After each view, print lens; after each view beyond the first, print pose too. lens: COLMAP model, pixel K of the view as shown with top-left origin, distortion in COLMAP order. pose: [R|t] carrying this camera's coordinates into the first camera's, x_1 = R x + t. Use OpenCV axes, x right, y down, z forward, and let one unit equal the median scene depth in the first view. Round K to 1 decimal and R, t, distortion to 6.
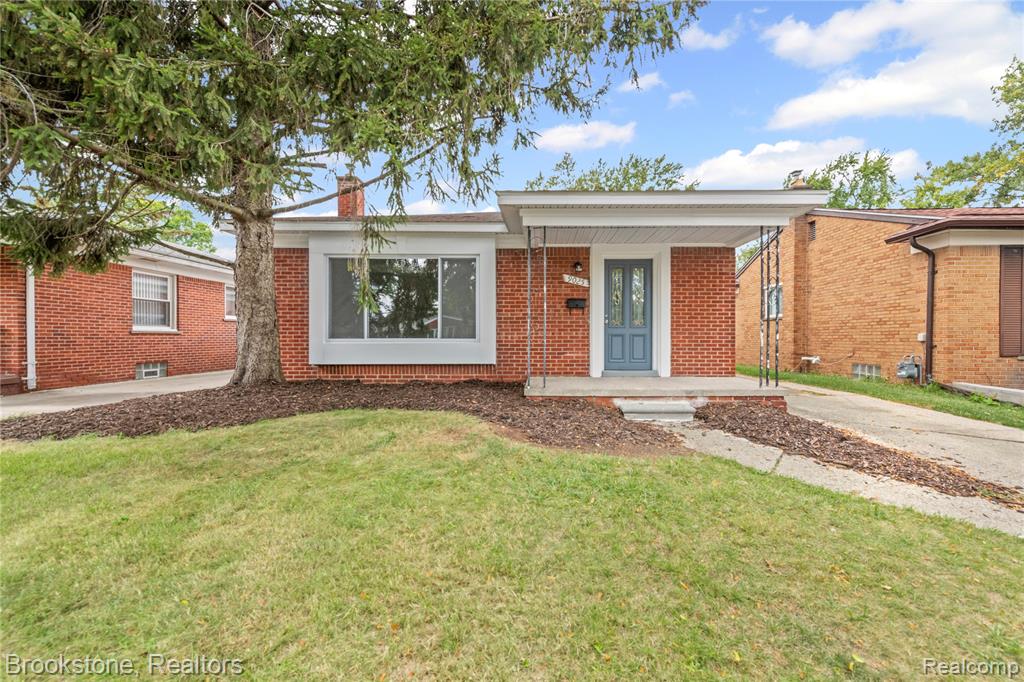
lens RADIAL K [[400.8, 0, 544.3], [0, 400.8, 334.8], [0, 0, 1]] dist [0.000433, -0.000408]
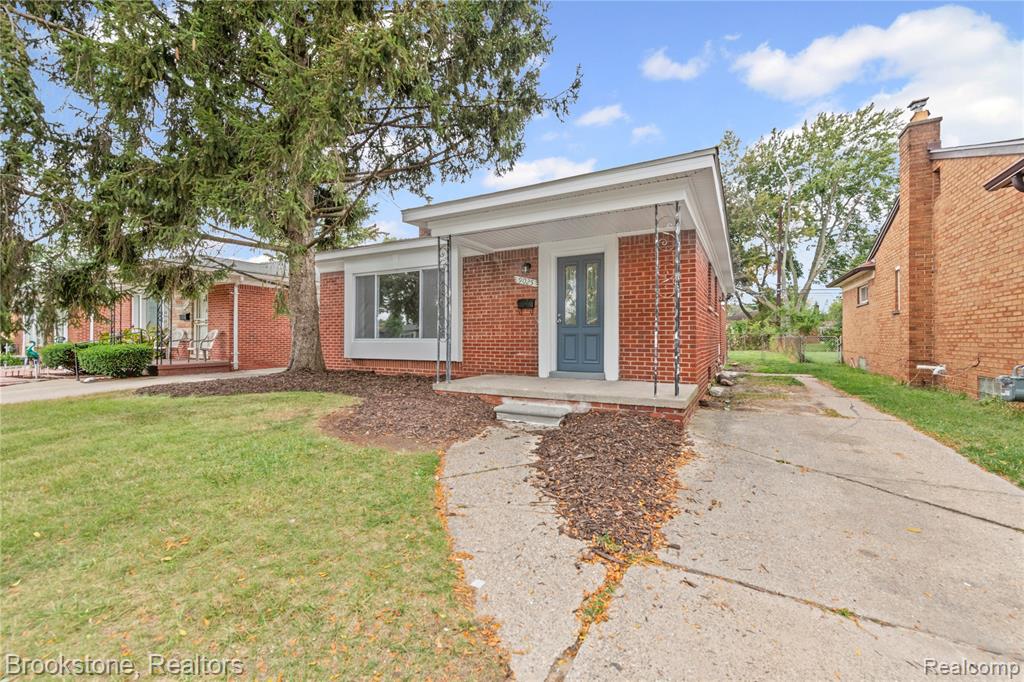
lens RADIAL K [[400.8, 0, 544.3], [0, 400.8, 334.8], [0, 0, 1]] dist [0.000433, -0.000408]
pose [[0.889847, -0.004379, -0.456237, 0.579505], [0.003661, 0.999990, -0.002458, 0.002809], [0.456244, 0.000517, 0.889855, 0.117542]]
